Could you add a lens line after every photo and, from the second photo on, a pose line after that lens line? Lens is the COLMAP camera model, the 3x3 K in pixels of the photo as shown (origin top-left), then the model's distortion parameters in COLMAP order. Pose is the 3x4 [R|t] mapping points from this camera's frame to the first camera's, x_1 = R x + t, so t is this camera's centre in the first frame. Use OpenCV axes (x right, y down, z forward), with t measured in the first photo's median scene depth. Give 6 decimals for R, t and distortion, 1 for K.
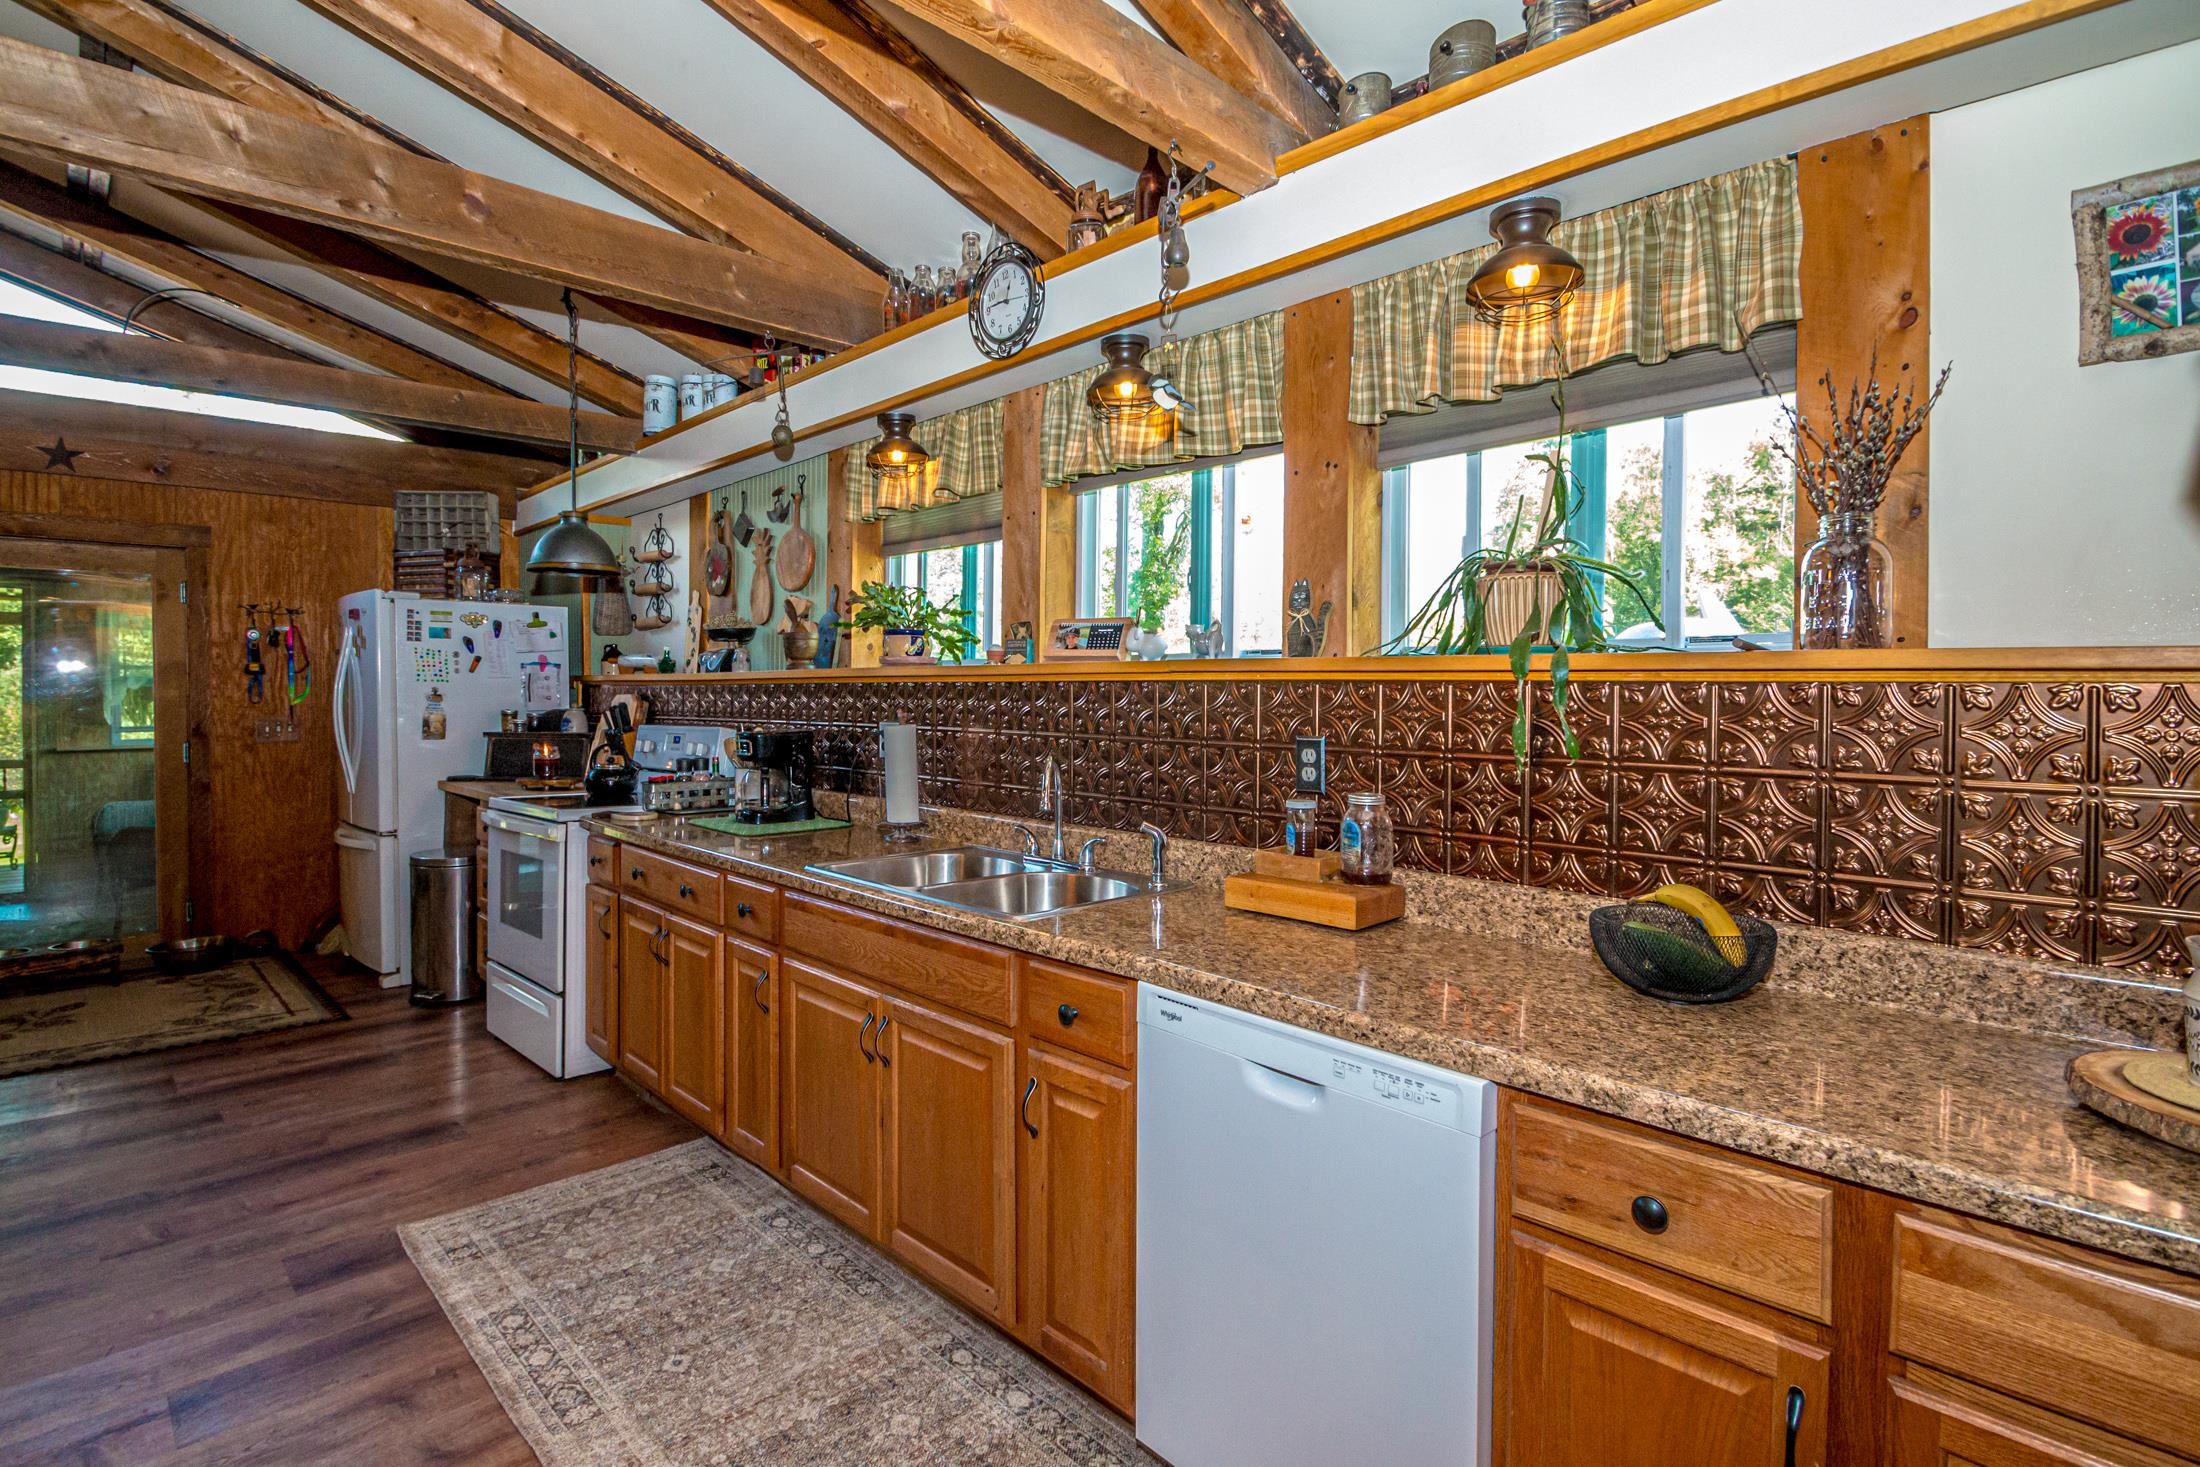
lens RADIAL K [[1060.5, 0, 1115.4], [0, 1060.5, 701.2], [0, 0, 1]] dist [0.002924, -0.008580]
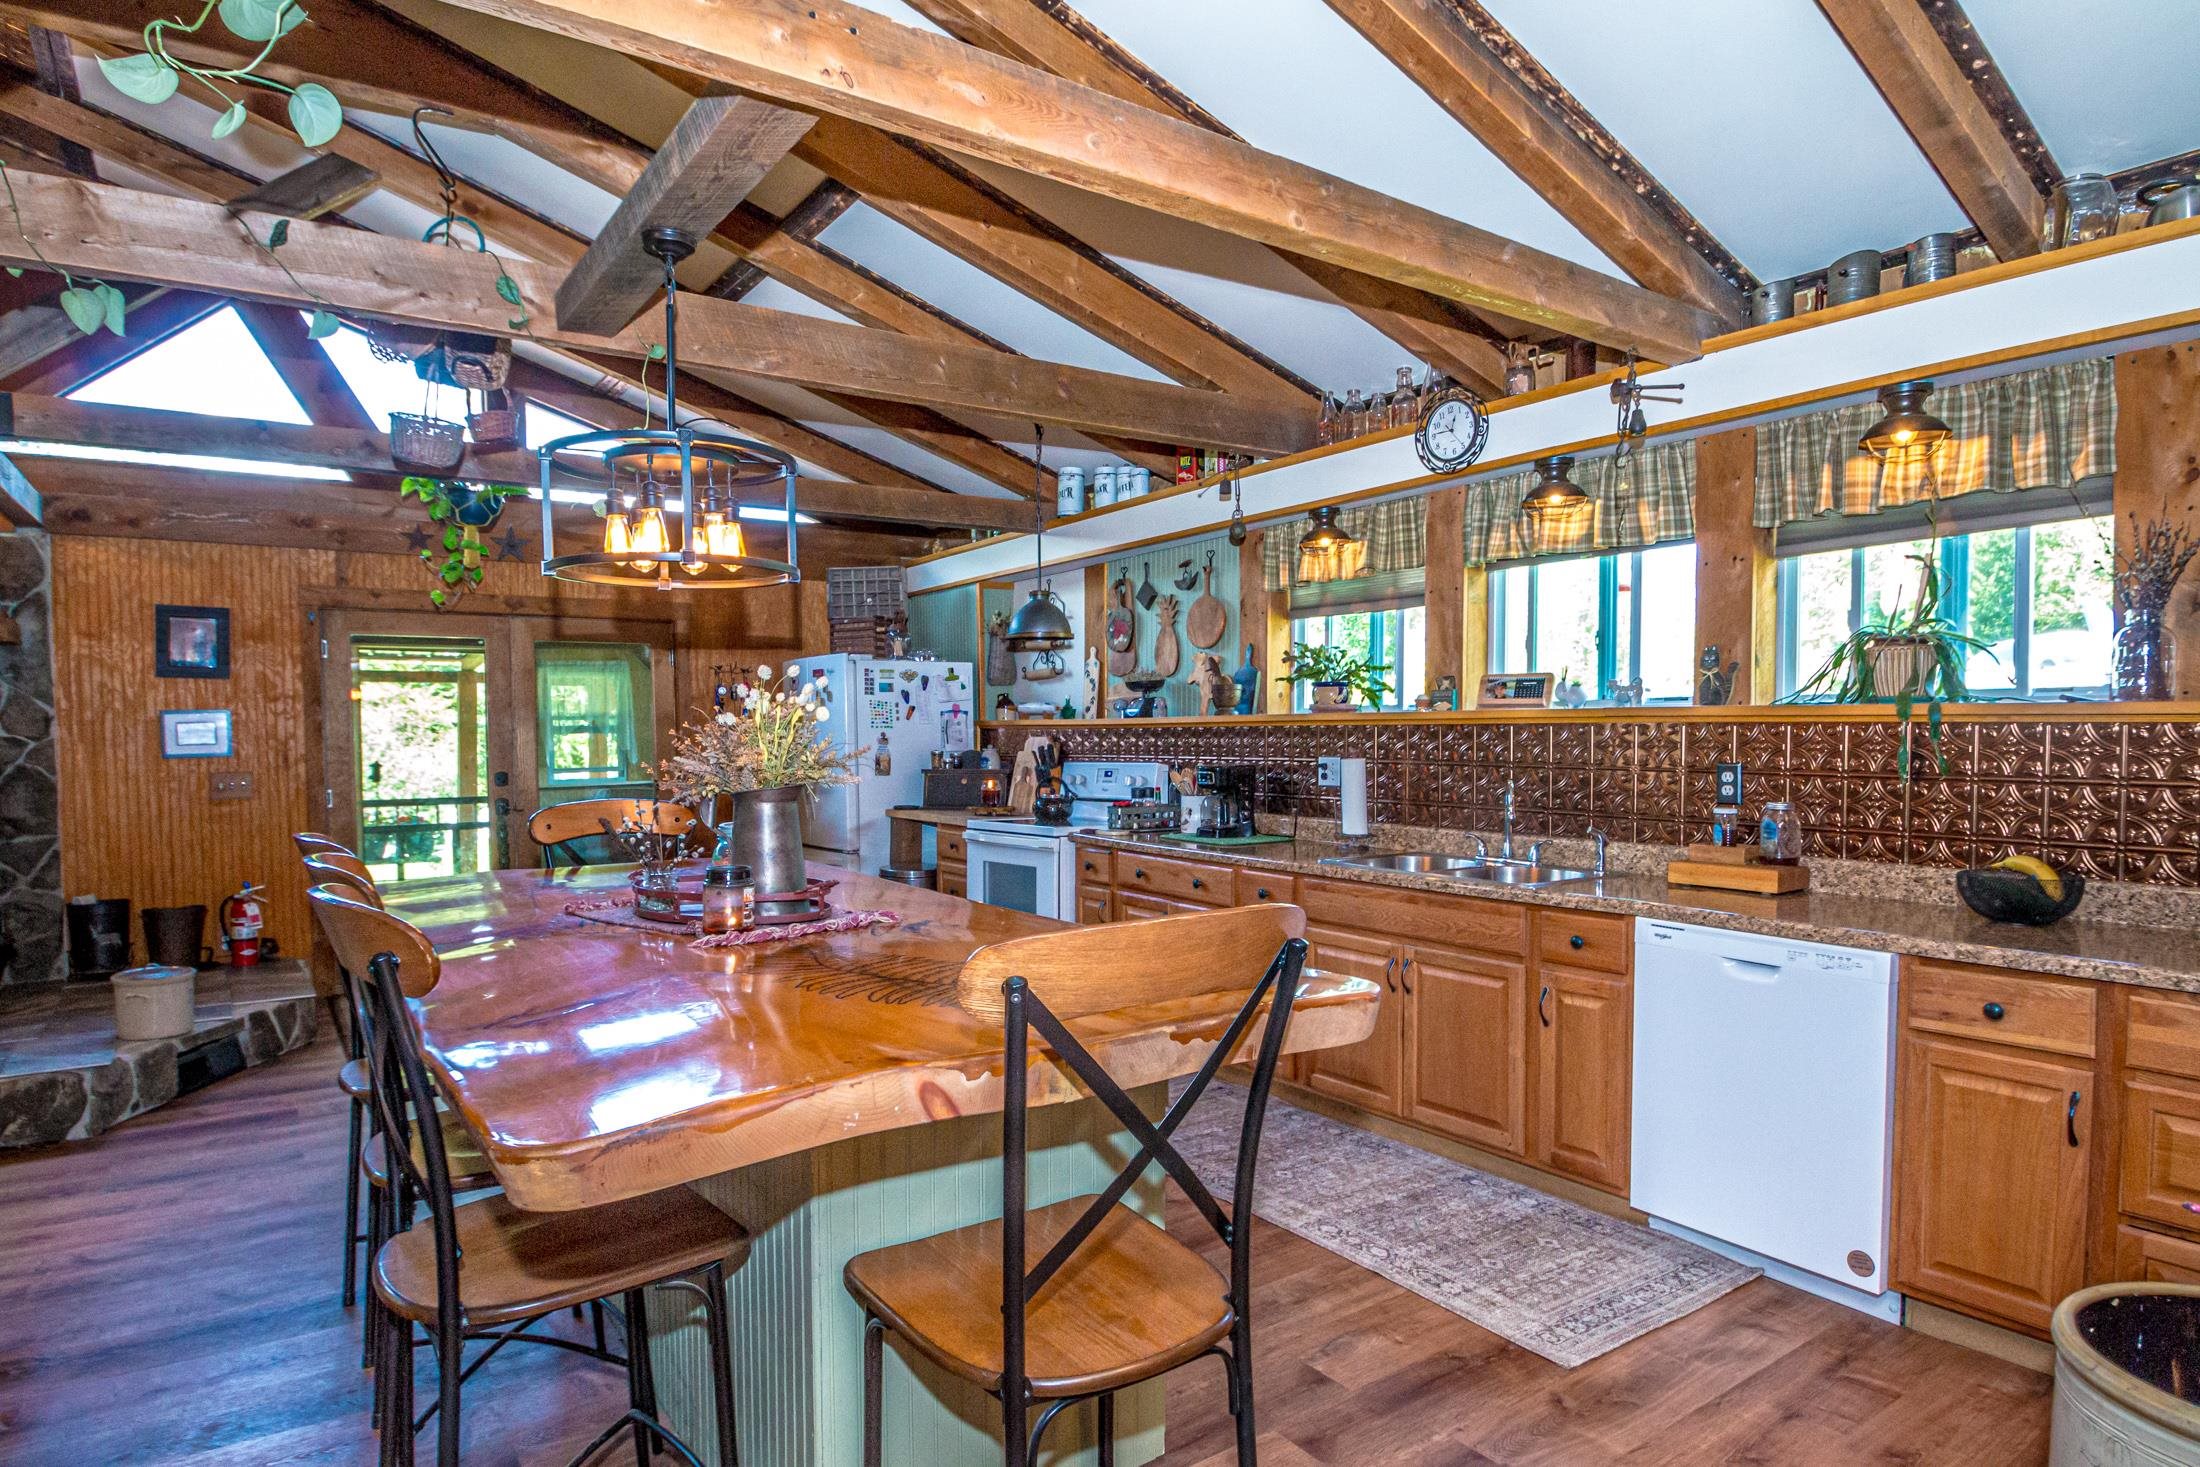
lens RADIAL K [[1196.0, 0, 1086.0], [0, 1196.0, 767.9], [0, 0, 1]] dist [-0.001761, -0.018348]
pose [[0.979720, -0.004456, -0.200322, -0.336257], [0.009218, 0.999697, 0.022845, -0.003578], [0.200160, -0.024229, 0.979464, -0.710552]]
